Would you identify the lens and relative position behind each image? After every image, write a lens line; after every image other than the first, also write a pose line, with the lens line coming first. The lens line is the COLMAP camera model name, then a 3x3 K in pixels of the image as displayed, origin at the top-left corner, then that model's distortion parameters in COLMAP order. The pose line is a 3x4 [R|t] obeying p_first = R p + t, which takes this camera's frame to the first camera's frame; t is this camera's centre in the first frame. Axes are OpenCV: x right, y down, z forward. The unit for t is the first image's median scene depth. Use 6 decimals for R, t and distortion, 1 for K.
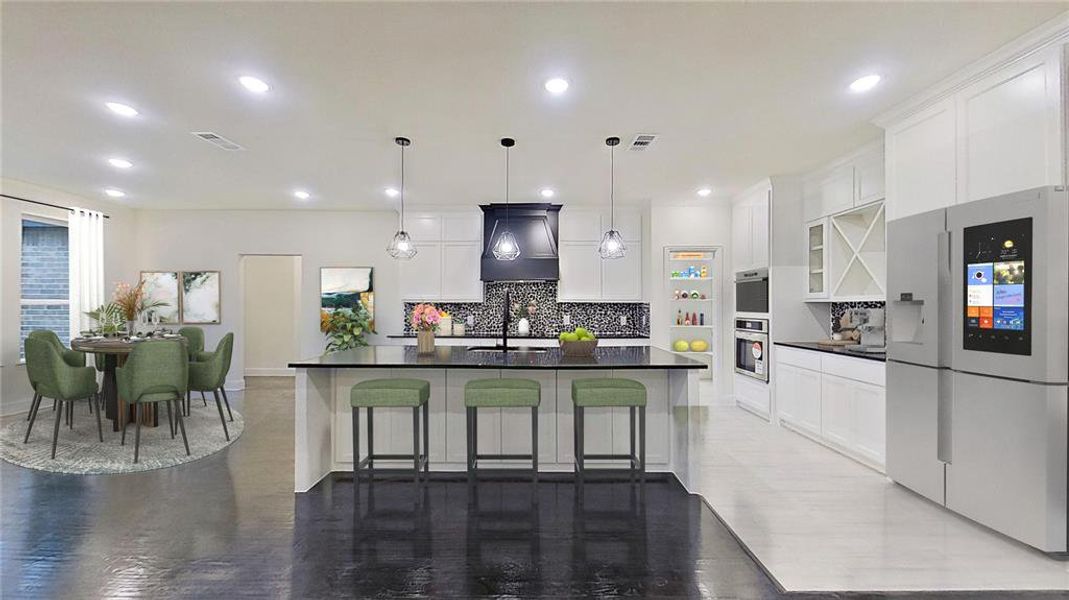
lens RADIAL K [[354.1, 0, 534.9], [0, 354.1, 299.7], [0, 0, 1]] dist [-0.000050, 0.000011]
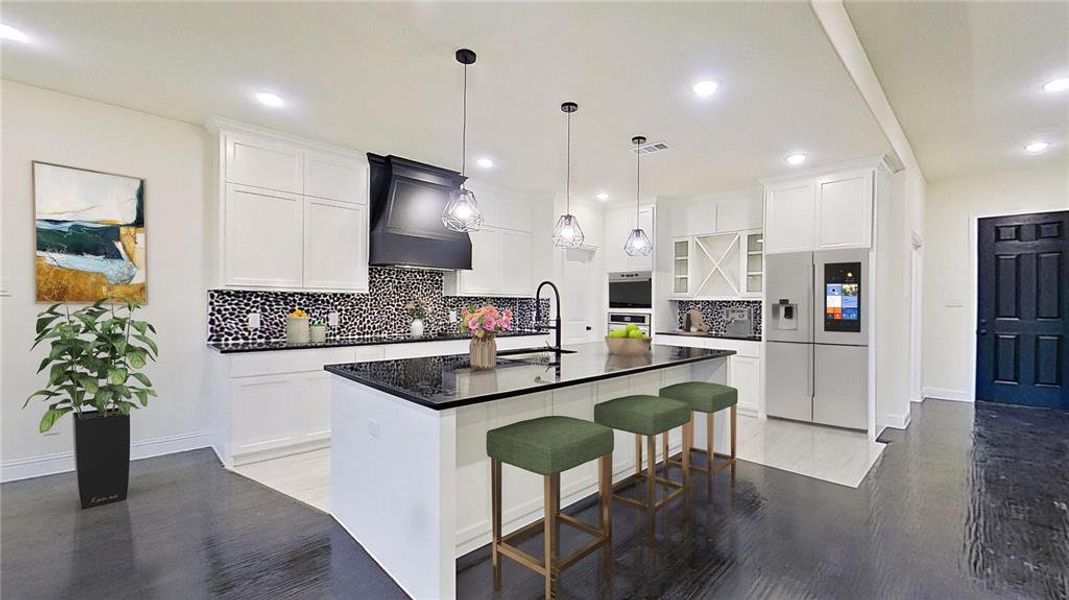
lens RADIAL K [[426.7, 0, 532.9], [0, 426.7, 307.8], [0, 0, 1]] dist [-0.000627, 0.000016]
pose [[0.729165, -0.001165, 0.684336, -0.671498], [-0.028901, 0.999054, 0.032495, -0.001928], [-0.683727, -0.043472, 0.728442, 0.222350]]
